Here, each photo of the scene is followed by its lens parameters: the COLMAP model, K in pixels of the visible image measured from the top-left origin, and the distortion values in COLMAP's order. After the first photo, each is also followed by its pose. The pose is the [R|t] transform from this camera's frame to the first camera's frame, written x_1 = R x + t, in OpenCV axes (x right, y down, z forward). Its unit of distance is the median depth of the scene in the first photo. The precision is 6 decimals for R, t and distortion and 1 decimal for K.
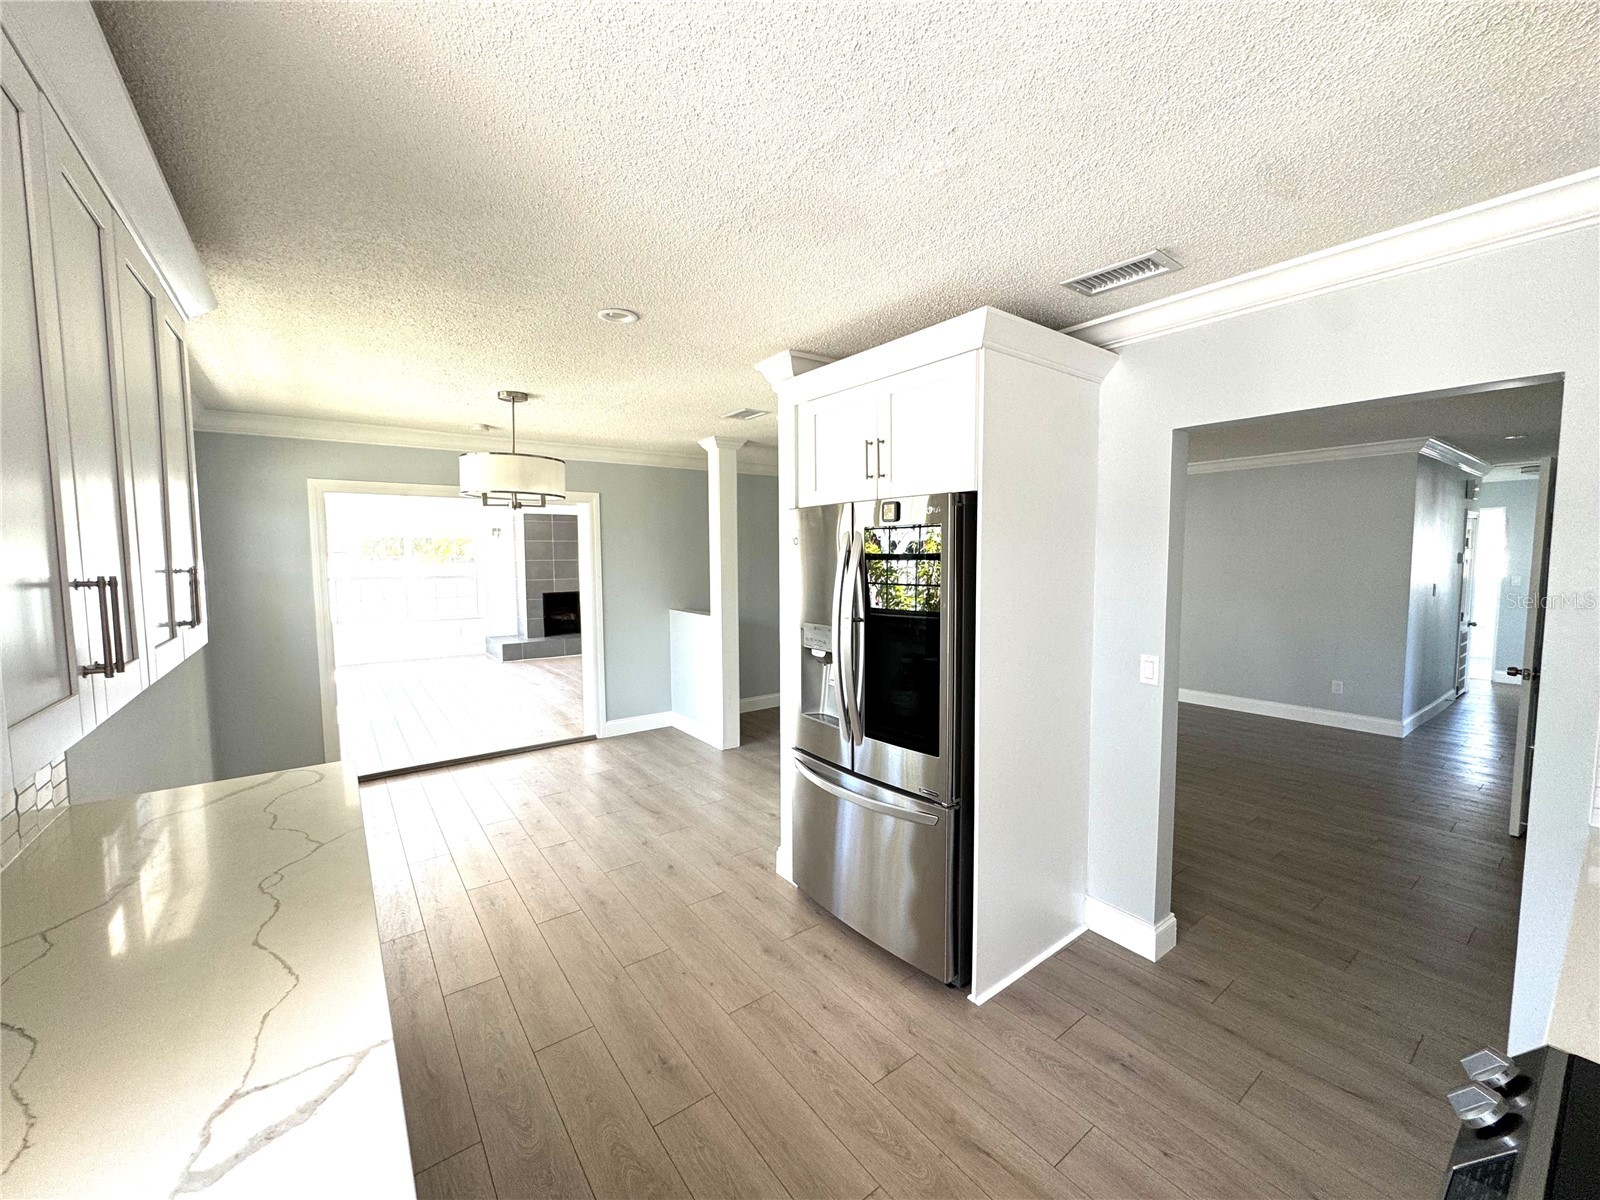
lens RADIAL K [[639.5, 0, 800.0], [0, 639.5, 600.0], [0, 0, 1]] dist [-0.002398, 0.000134]
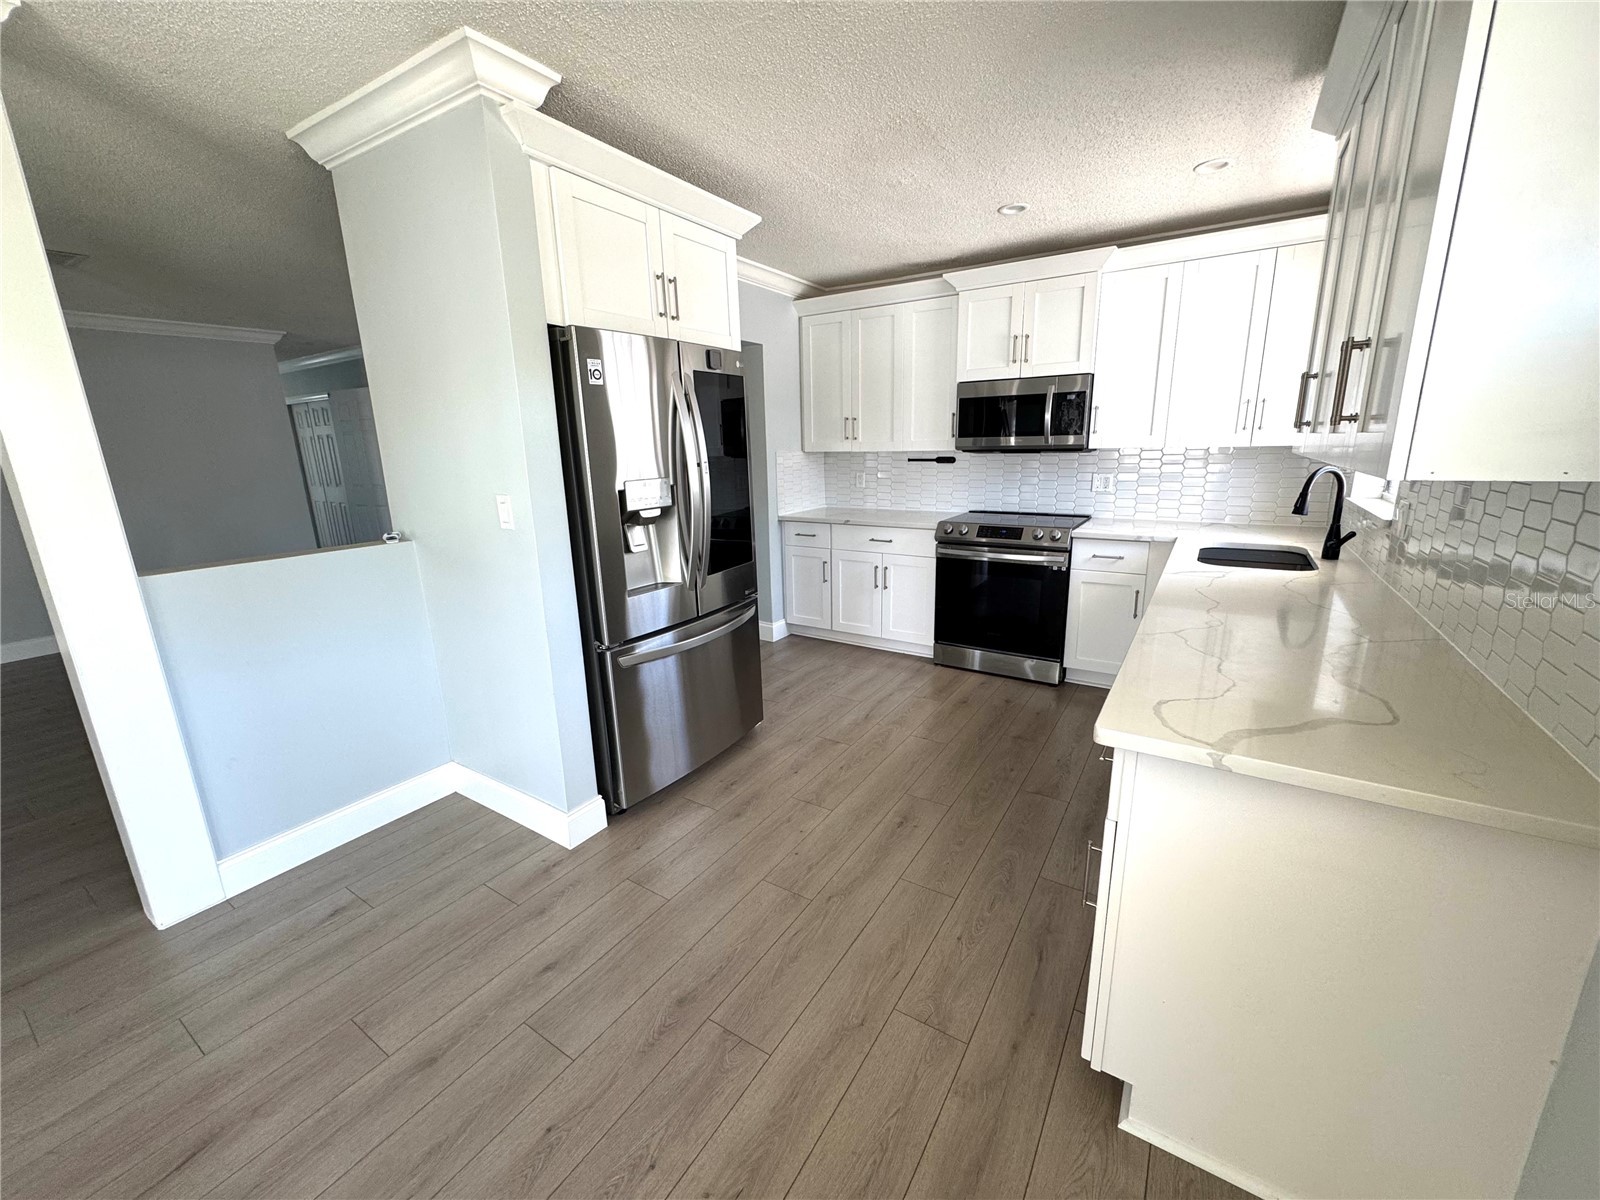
lens RADIAL K [[639.5, 0, 800.0], [0, 639.5, 600.0], [0, 0, 1]] dist [-0.002398, 0.000134]
pose [[-0.355540, -0.205824, 0.911717, -1.199961], [0.097658, 0.961932, 0.255244, -0.009390], [-0.929545, 0.179786, -0.321905, 1.543324]]
